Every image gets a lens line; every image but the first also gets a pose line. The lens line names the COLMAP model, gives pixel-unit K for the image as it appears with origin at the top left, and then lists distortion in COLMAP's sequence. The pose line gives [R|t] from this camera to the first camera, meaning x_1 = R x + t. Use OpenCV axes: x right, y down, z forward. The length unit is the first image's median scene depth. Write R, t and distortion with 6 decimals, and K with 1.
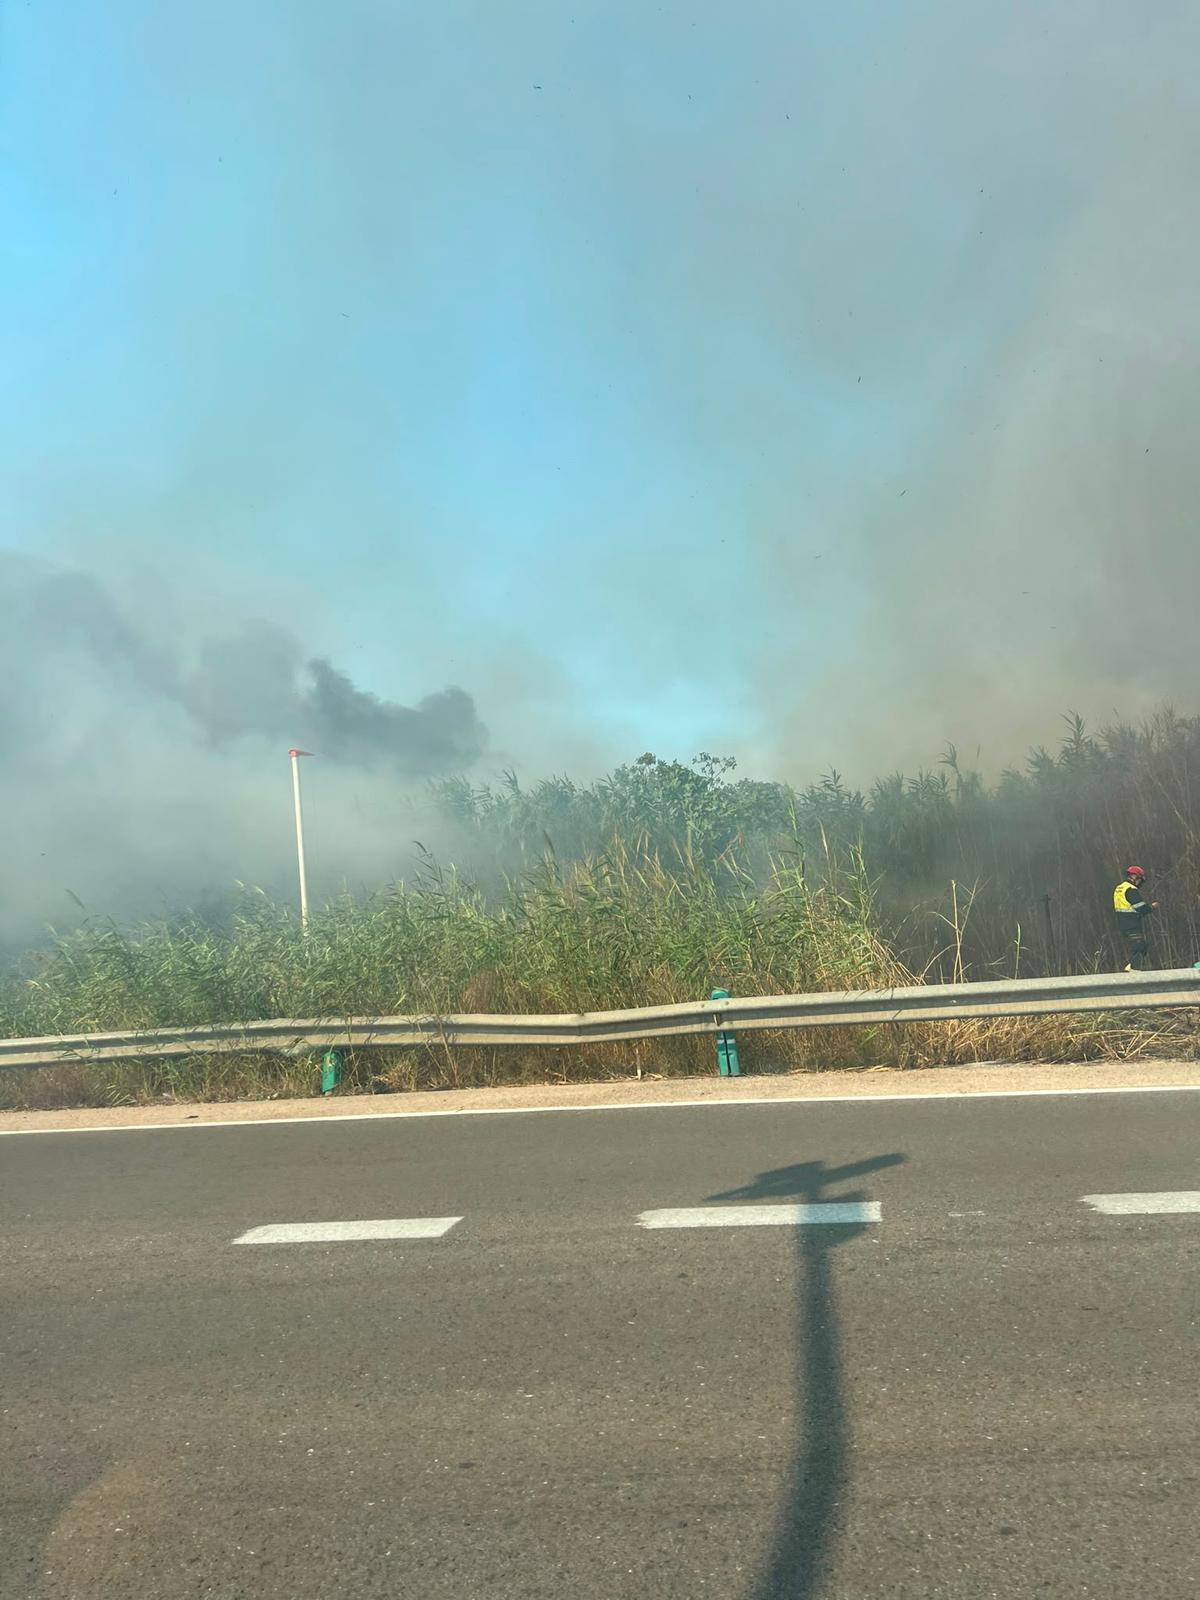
lens RADIAL K [[723.3, 0, 600.0], [0, 723.3, 800.0], [0, 0, 1]] dist [0.006086, 0.000323]
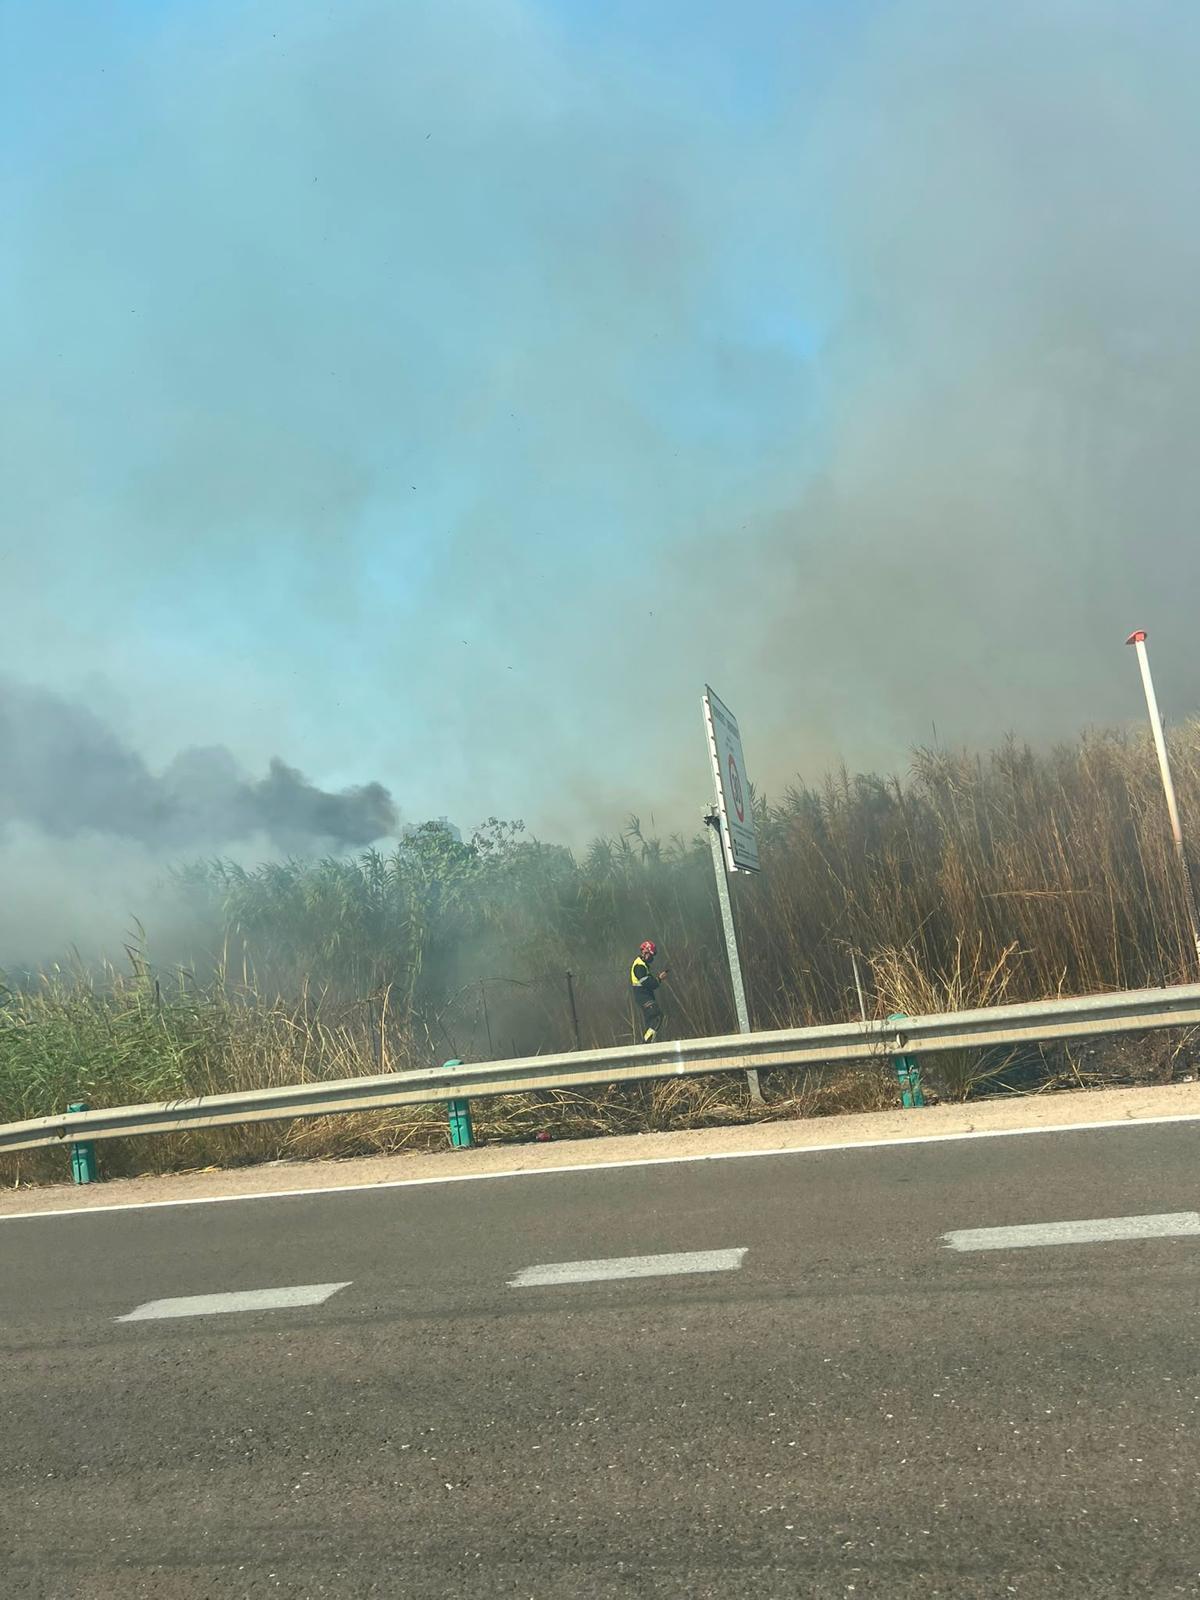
lens RADIAL K [[723.3, 0, 600.0], [0, 723.3, 800.0], [0, 0, 1]] dist [0.006086, 0.000323]
pose [[0.998260, -0.056917, -0.015427, 0.704226], [0.056132, 0.997306, -0.047225, -0.072374], [0.018074, 0.046276, 0.998765, -0.081652]]
